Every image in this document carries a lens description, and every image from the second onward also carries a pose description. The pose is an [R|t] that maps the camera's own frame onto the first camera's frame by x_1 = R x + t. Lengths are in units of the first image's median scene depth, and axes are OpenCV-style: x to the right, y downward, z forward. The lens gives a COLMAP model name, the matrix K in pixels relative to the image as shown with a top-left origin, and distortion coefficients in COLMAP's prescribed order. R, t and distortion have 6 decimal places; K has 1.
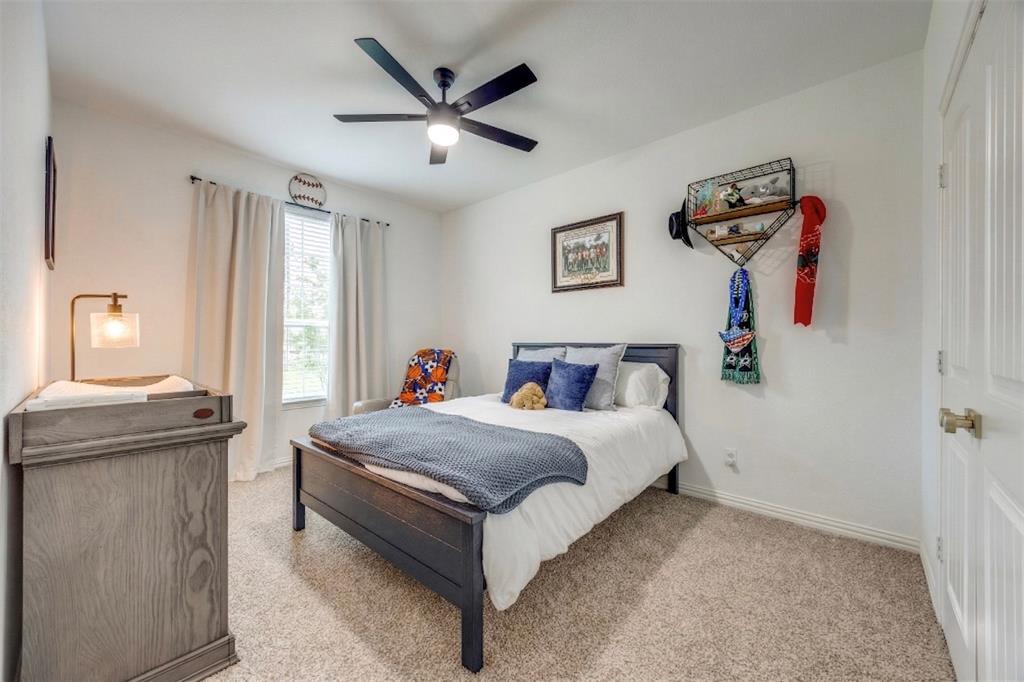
lens RADIAL K [[396.0, 0, 512.7], [0, 396.0, 342.1], [0, 0, 1]] dist [0.002036, 0.000192]
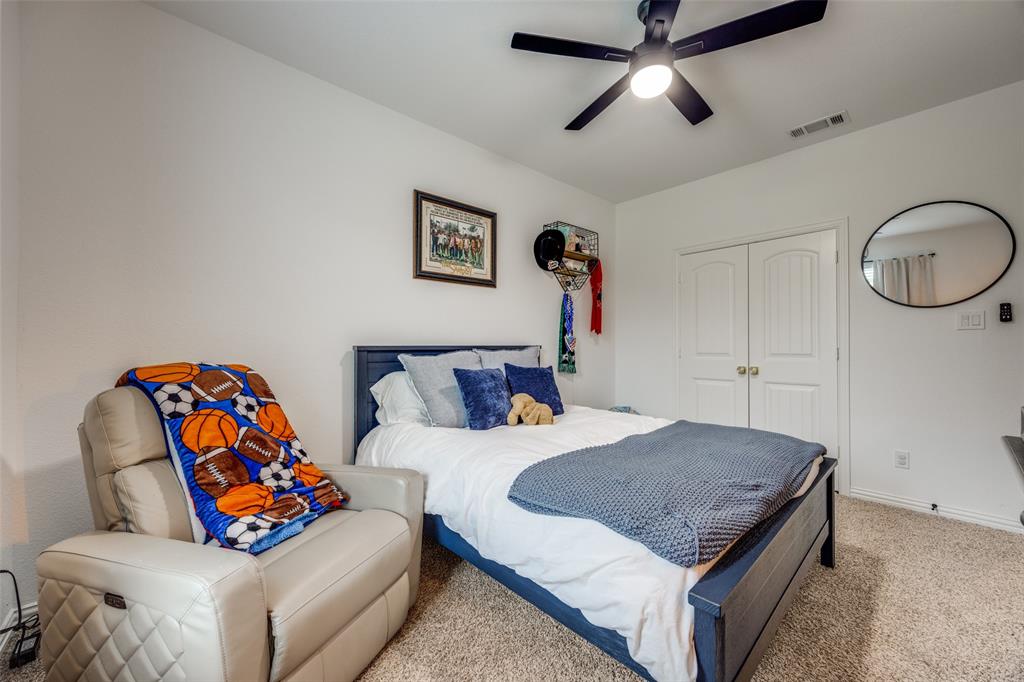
lens RADIAL K [[396.0, 0, 510.6], [0, 396.0, 345.7], [0, 0, 1]] dist [0.002036, 0.000192]
pose [[0.100550, -0.001988, 0.994930, -0.663926], [0.005932, 0.999981, 0.001399, 0.002196], [-0.994914, 0.005761, 0.100559, 0.812214]]
